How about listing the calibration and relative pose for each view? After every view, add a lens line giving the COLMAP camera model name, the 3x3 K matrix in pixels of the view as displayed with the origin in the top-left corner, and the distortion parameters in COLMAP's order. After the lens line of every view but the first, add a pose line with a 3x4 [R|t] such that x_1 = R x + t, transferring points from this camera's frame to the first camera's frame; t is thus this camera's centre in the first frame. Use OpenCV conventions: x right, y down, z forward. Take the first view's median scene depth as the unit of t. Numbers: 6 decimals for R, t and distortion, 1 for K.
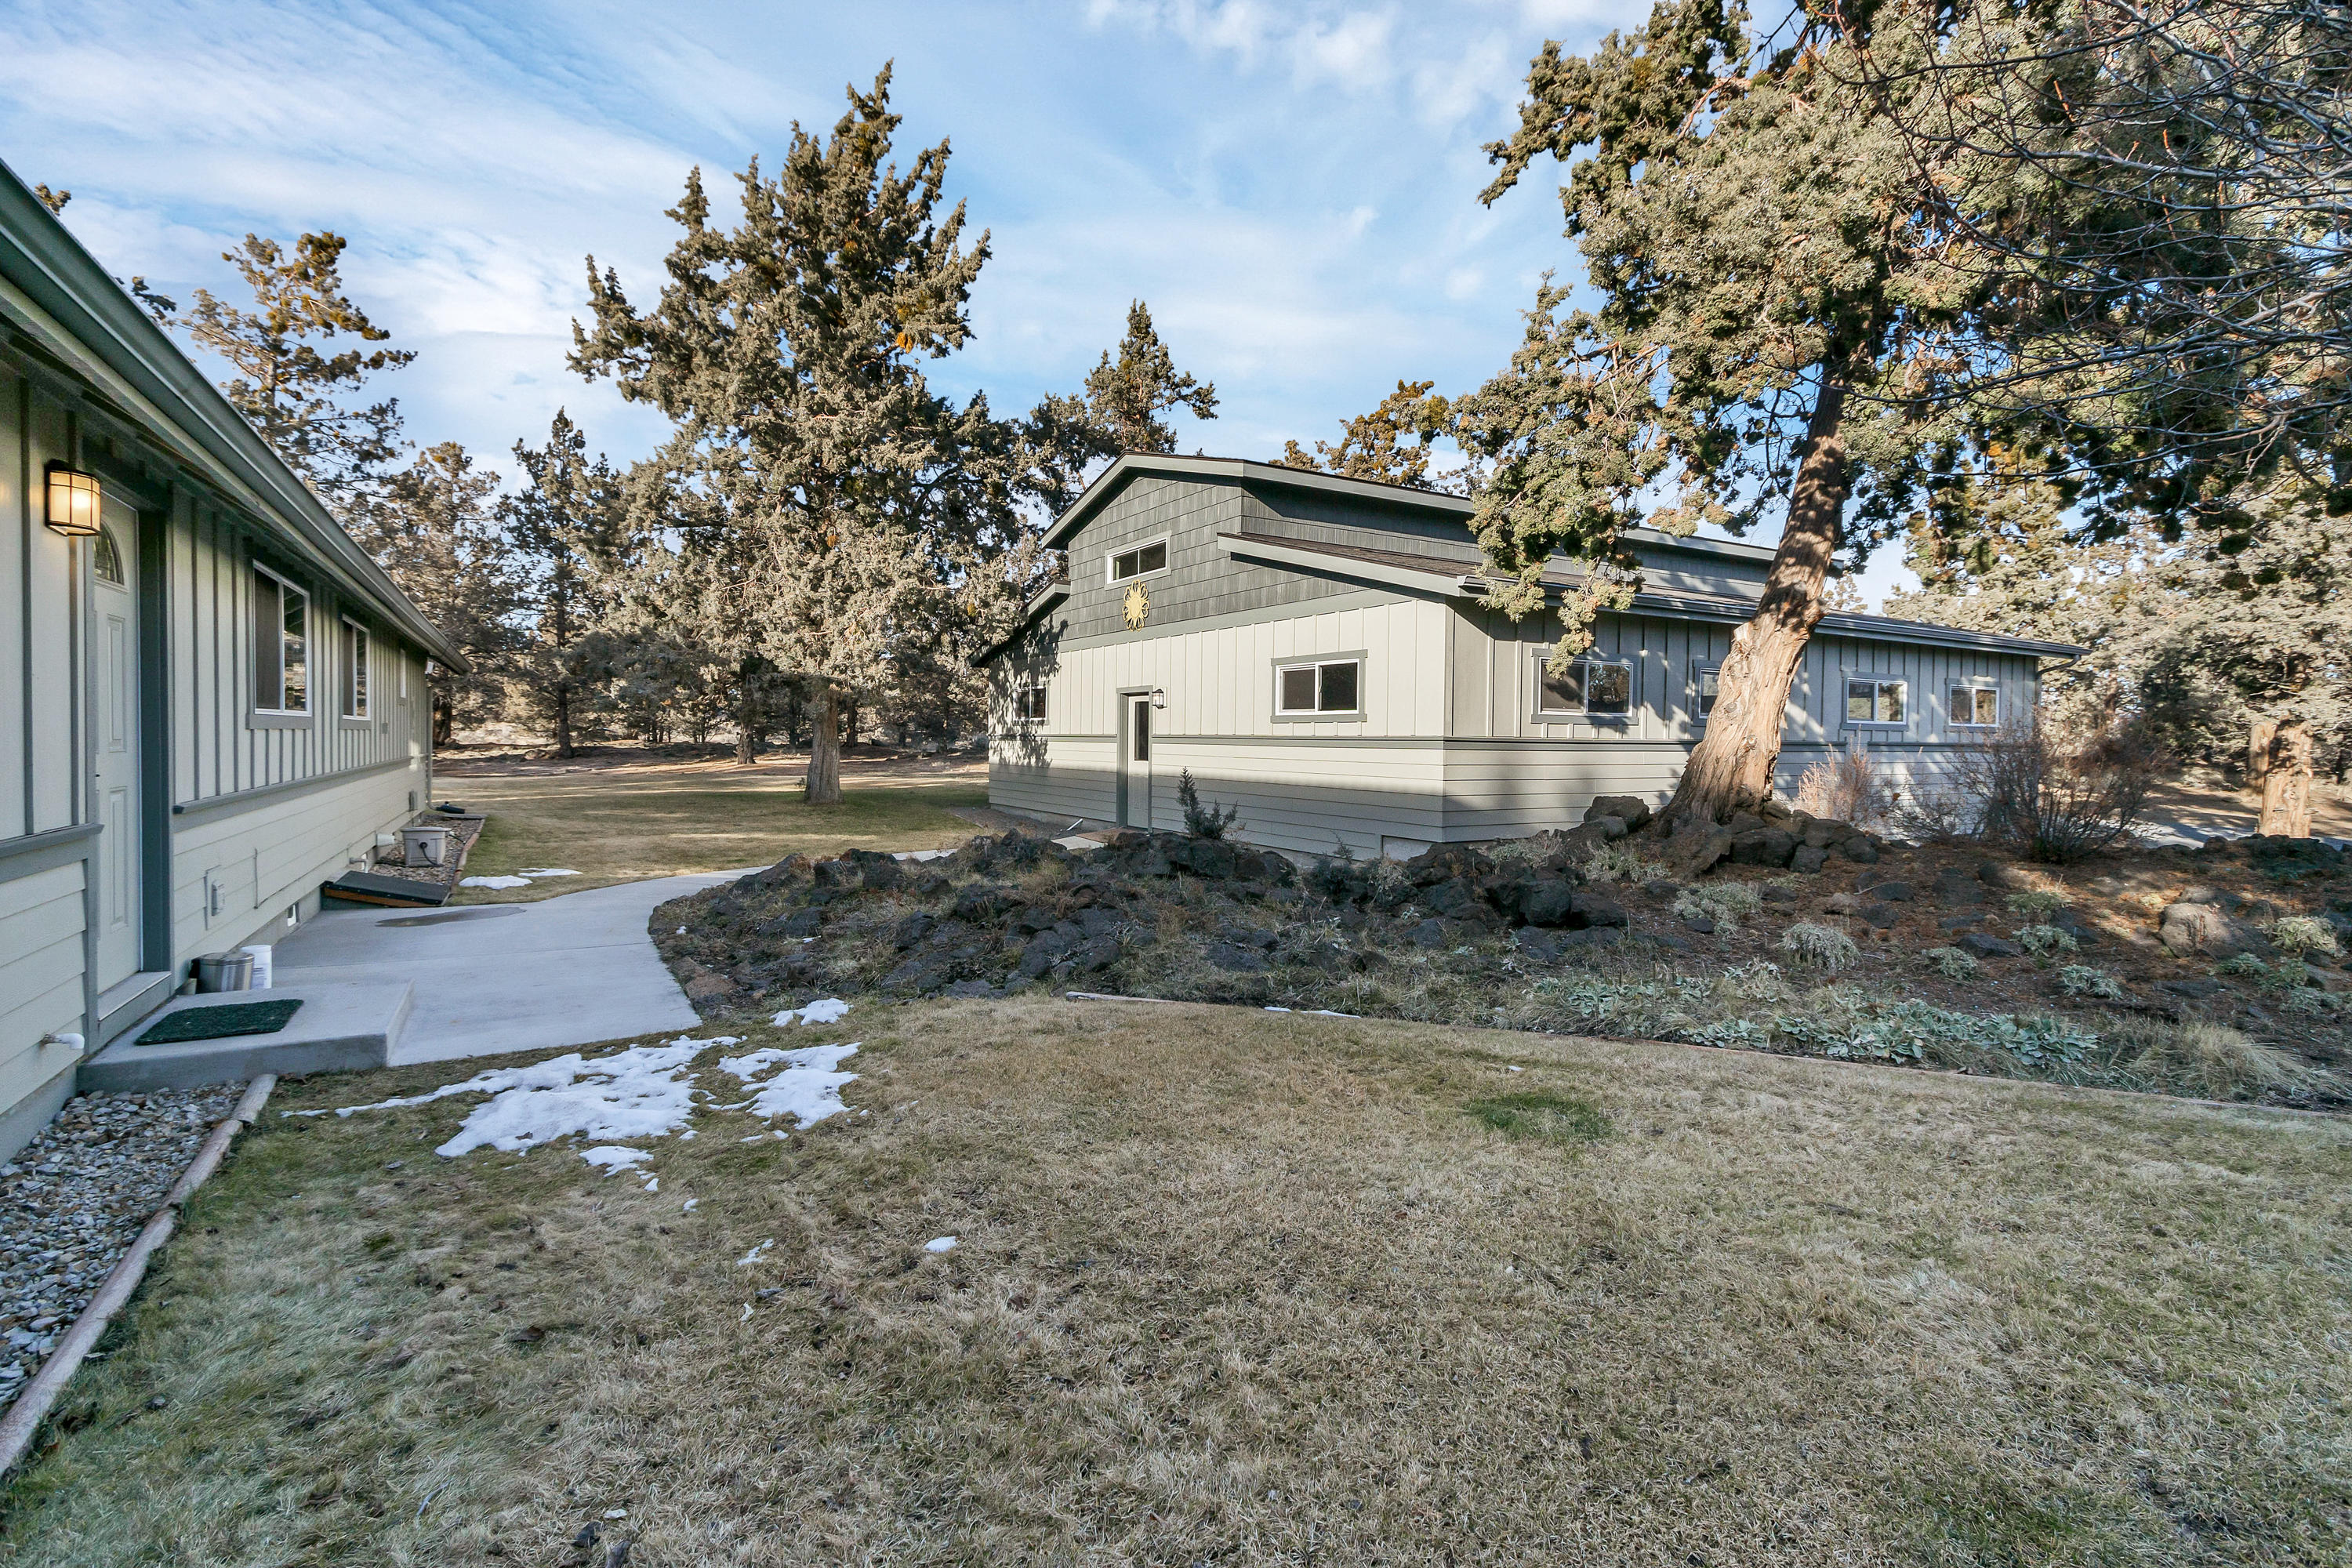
lens RADIAL K [[1090.6, 0, 1191.3], [0, 1090.6, 756.0], [0, 0, 1]] dist [0.002314, 0.000395]
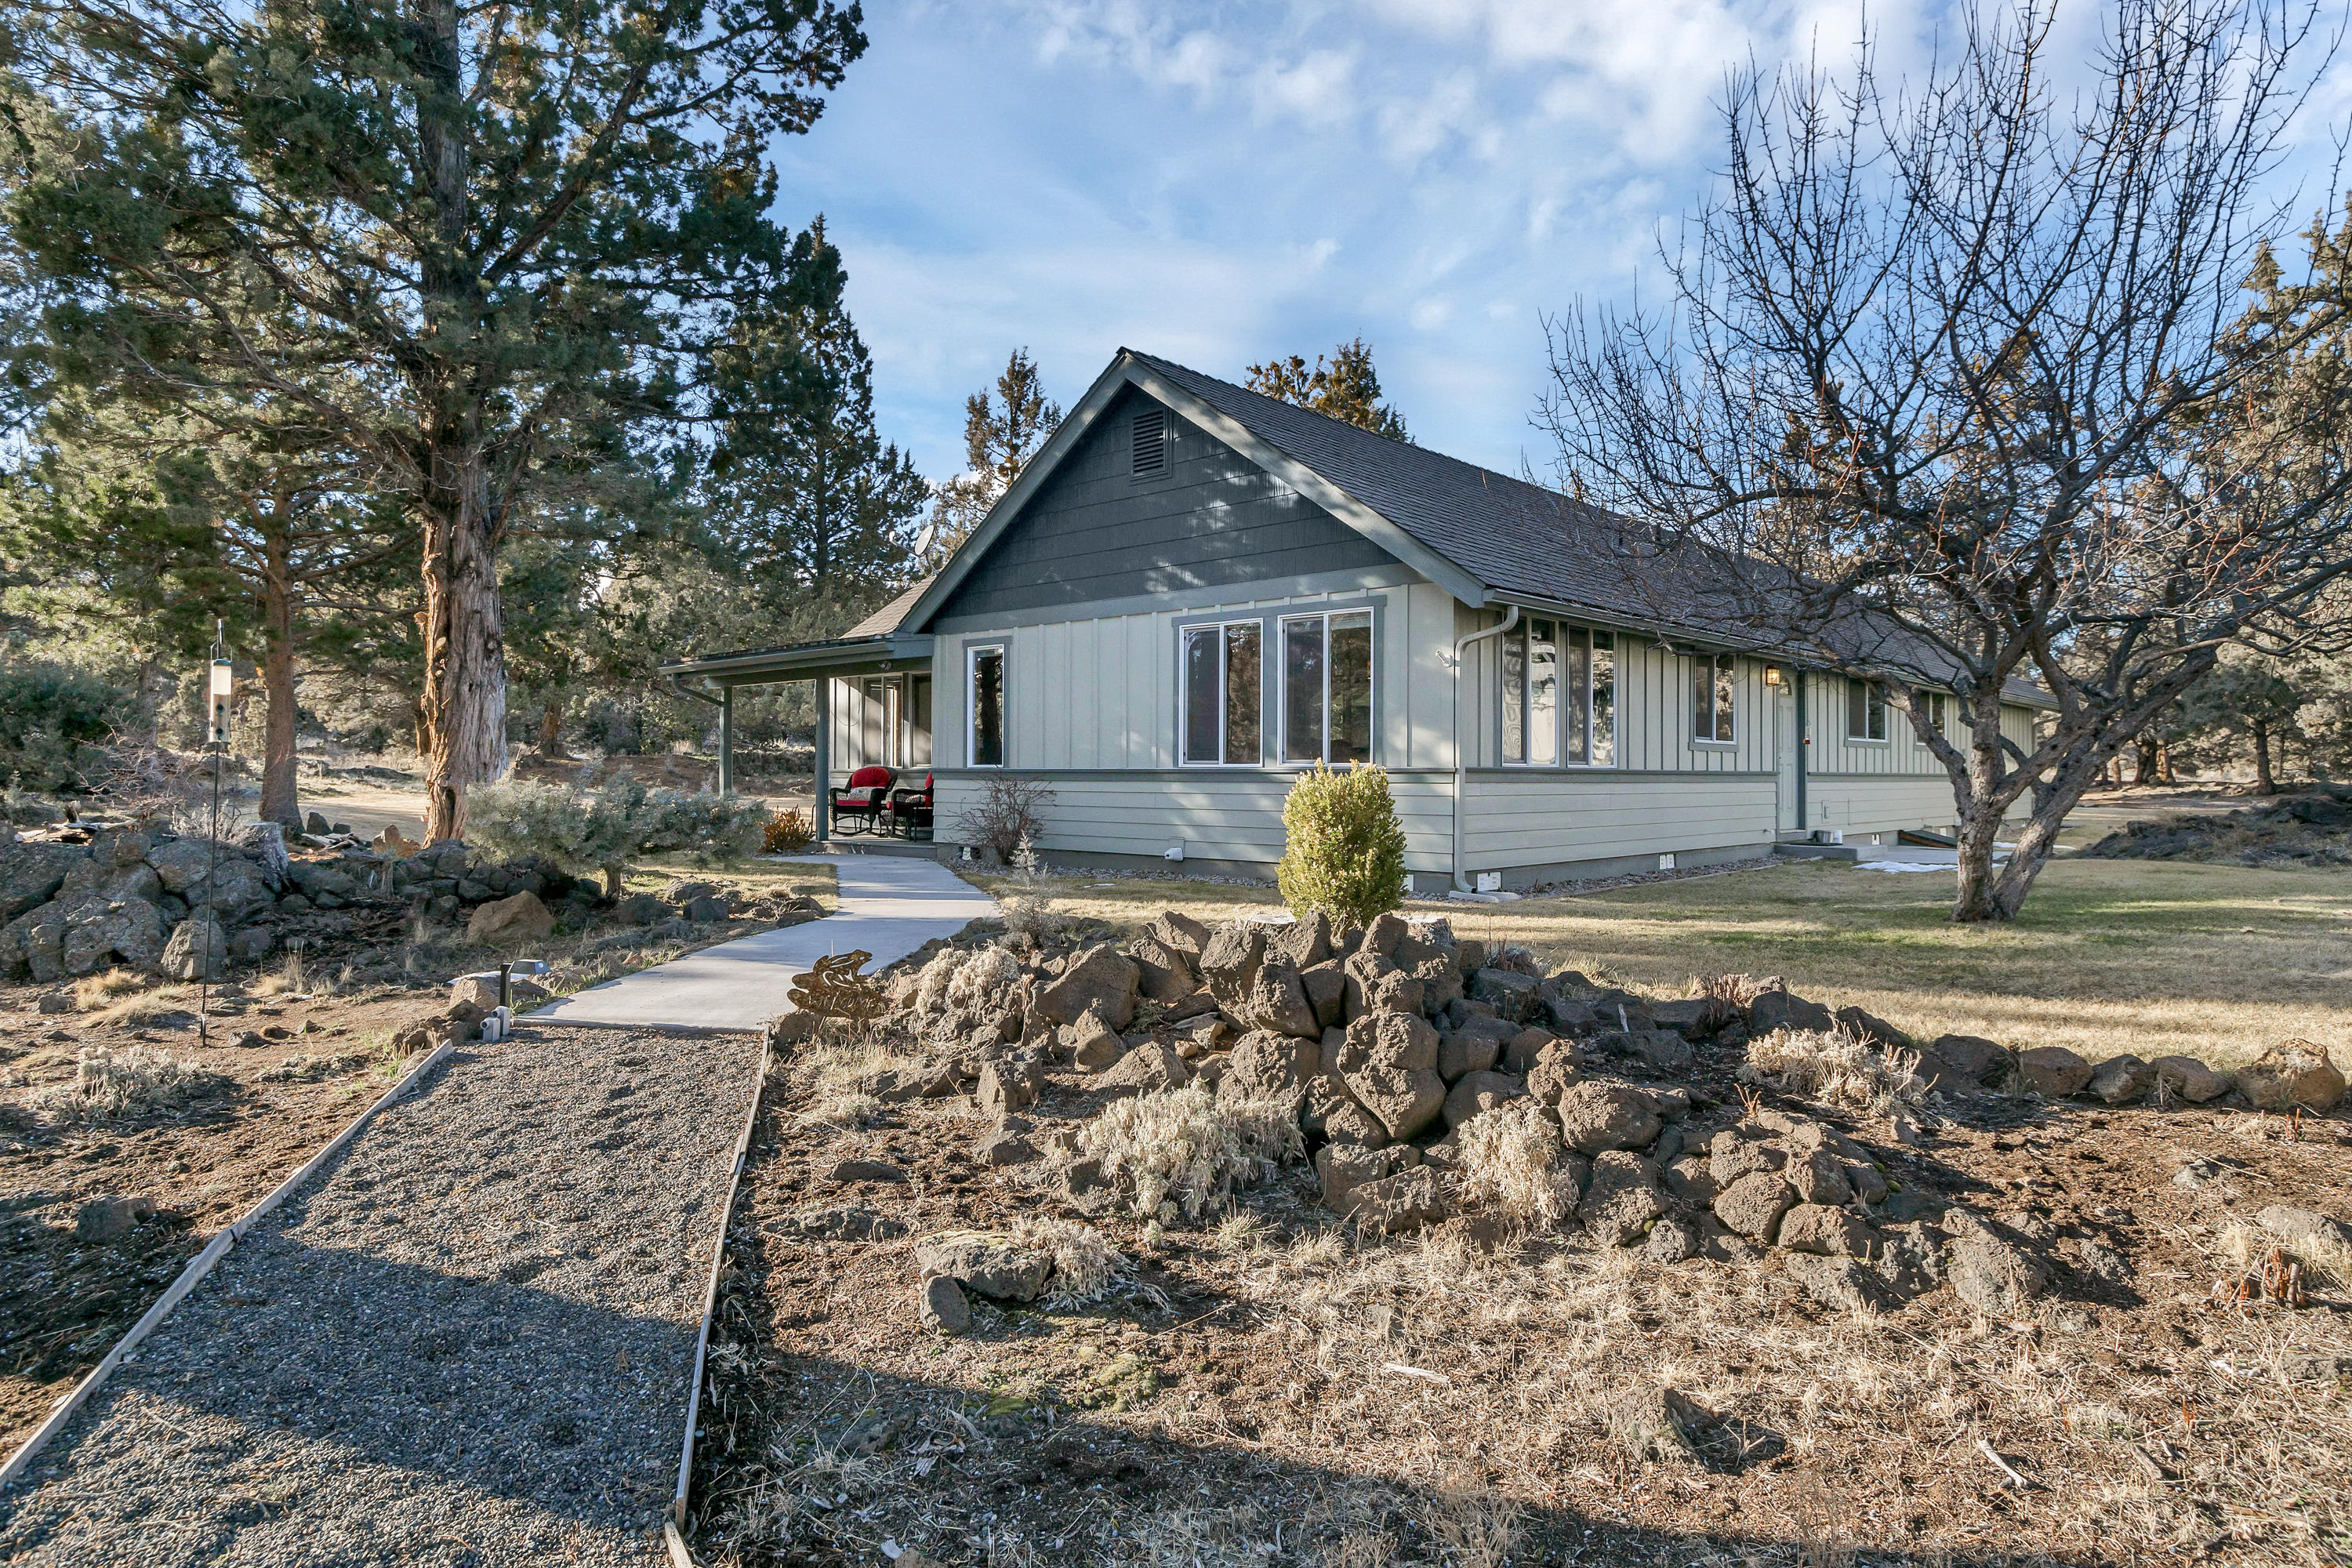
lens RADIAL K [[1341.6, 0, 1176.0], [0, 1341.6, 784.0], [0, 0, 1]] dist [-0.001714, 0.000344]
pose [[0.283868, -0.004591, -0.958853, 0.303128], [-0.014908, 0.999847, -0.009200, 0.020097], [0.958748, 0.016906, 0.283756, -0.243189]]
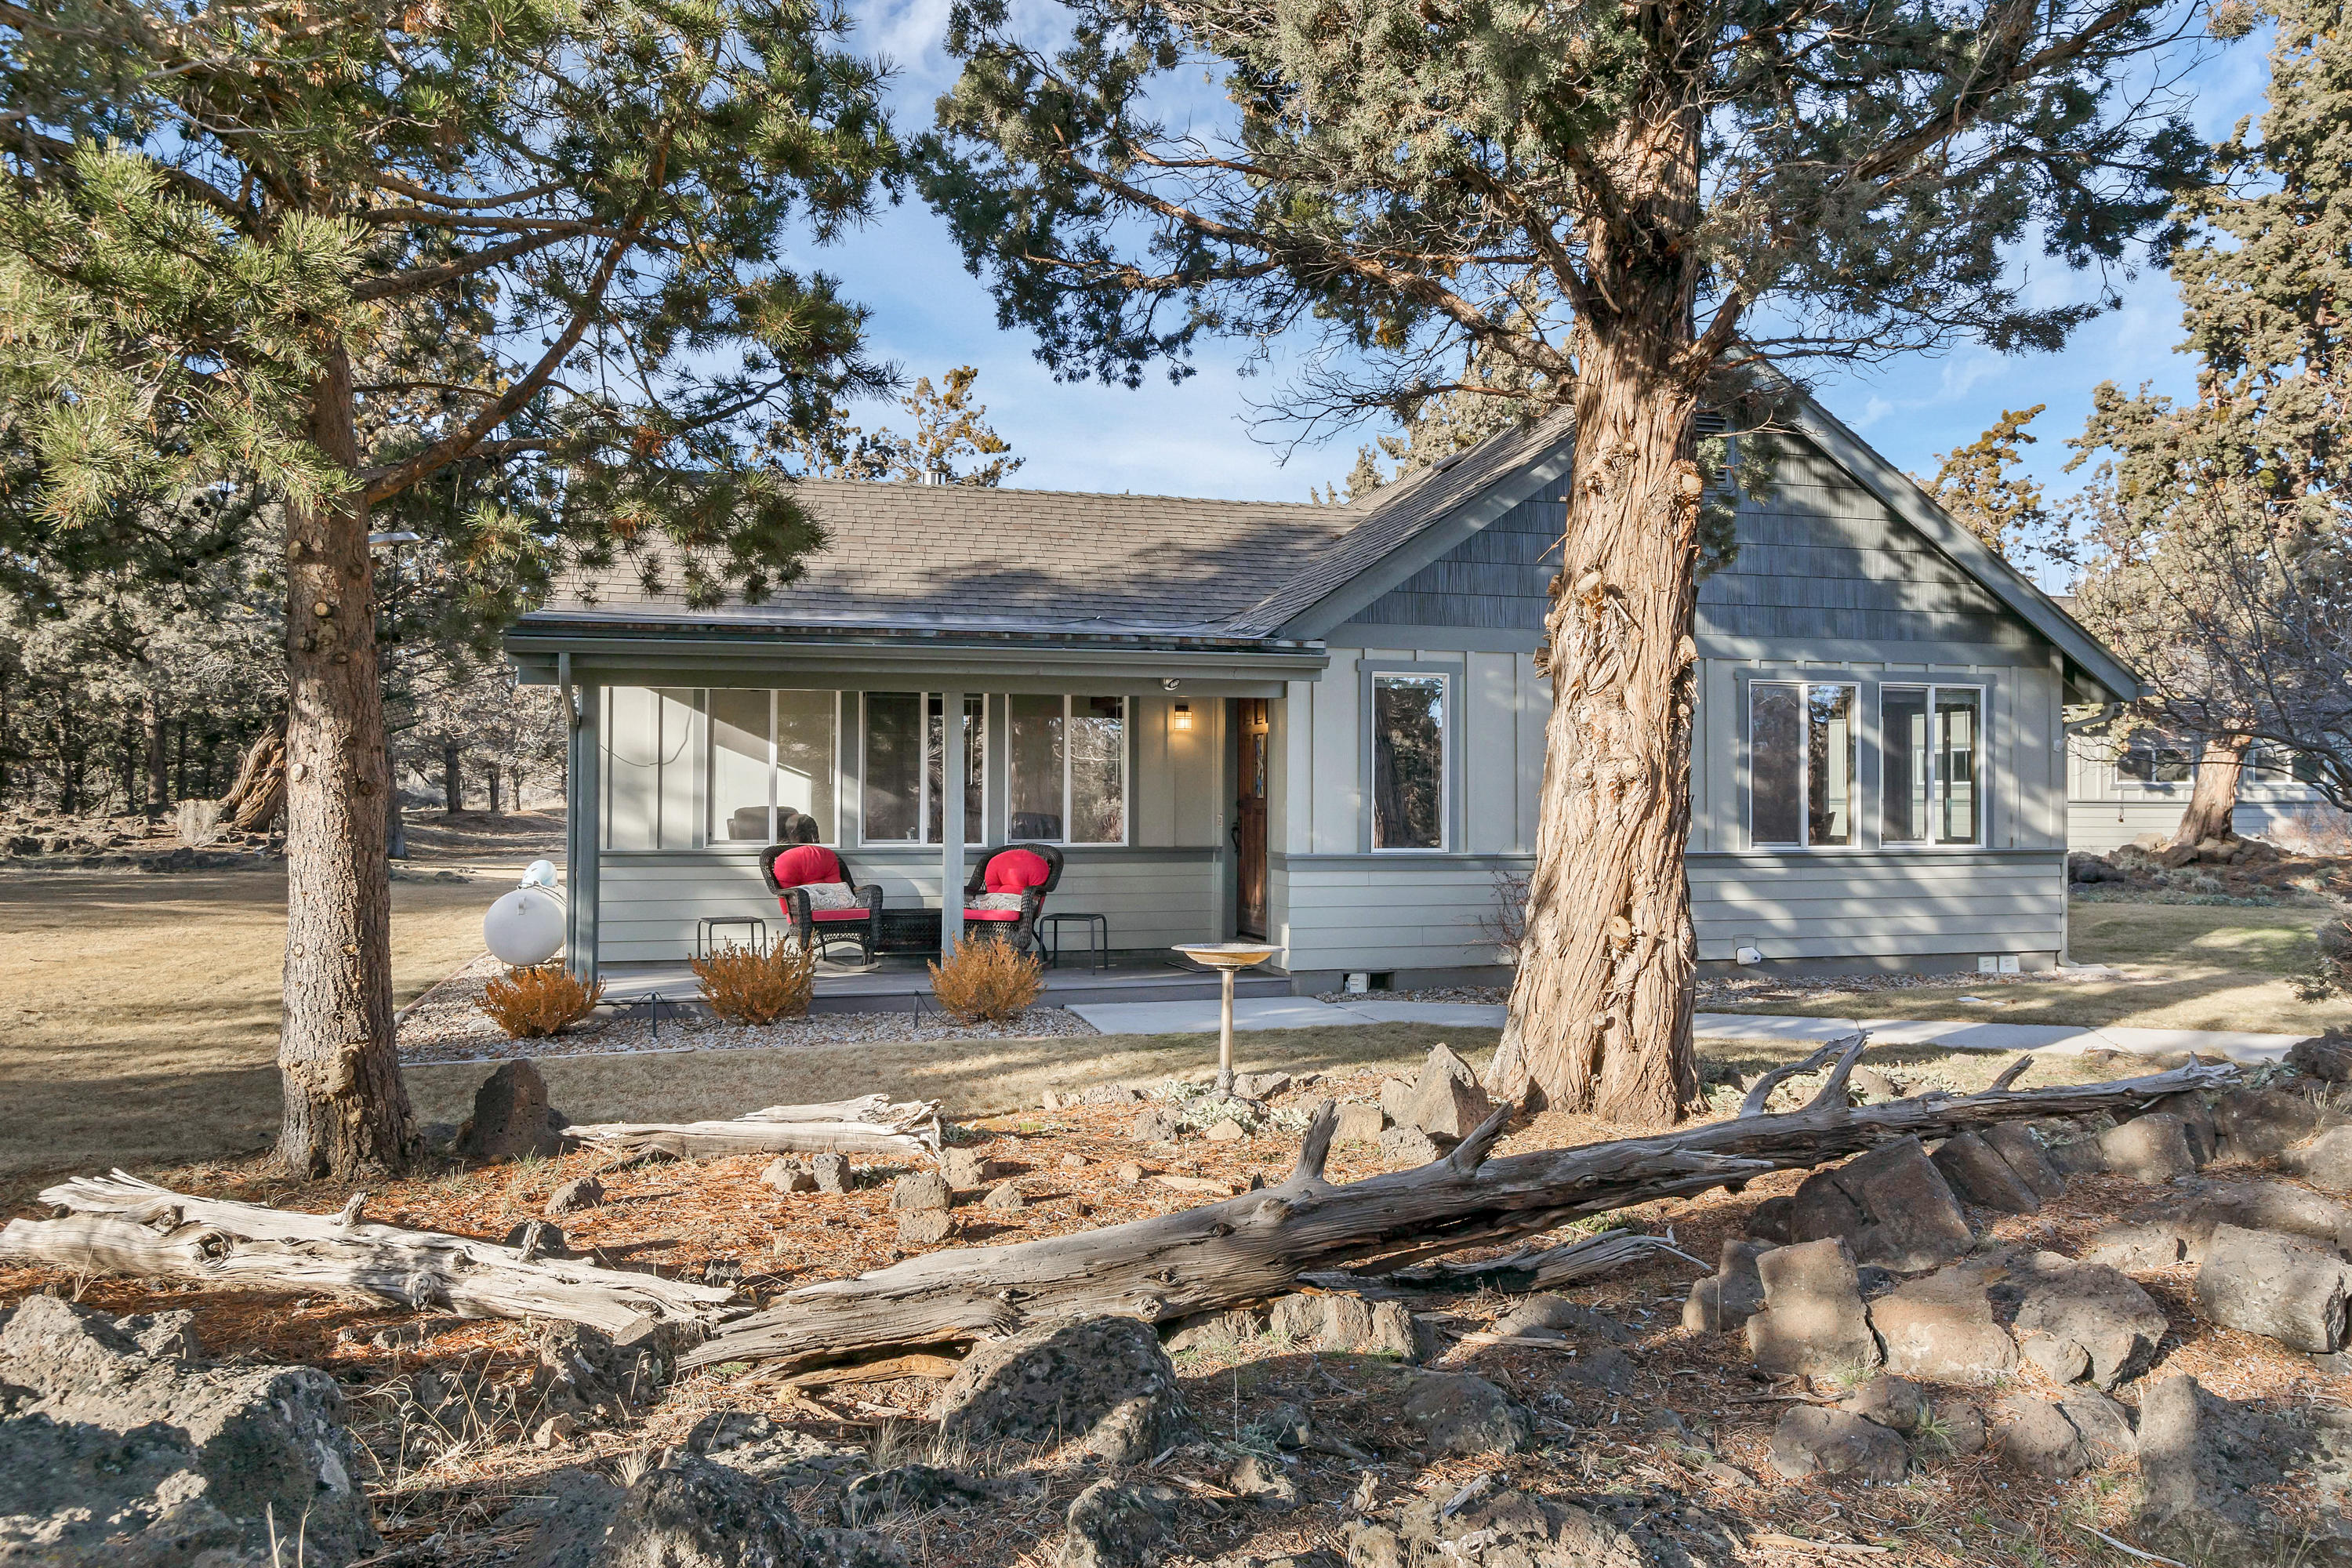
lens RADIAL K [[1616.4, 0, 1176.0], [0, 1616.4, 784.0], [0, 0, 1]] dist [0.027334, -0.000020]
pose [[0.960349, -0.012580, -0.278517, -0.110268], [0.006189, 0.999697, -0.023814, 0.003525], [0.278733, 0.021146, 0.960136, -0.557428]]
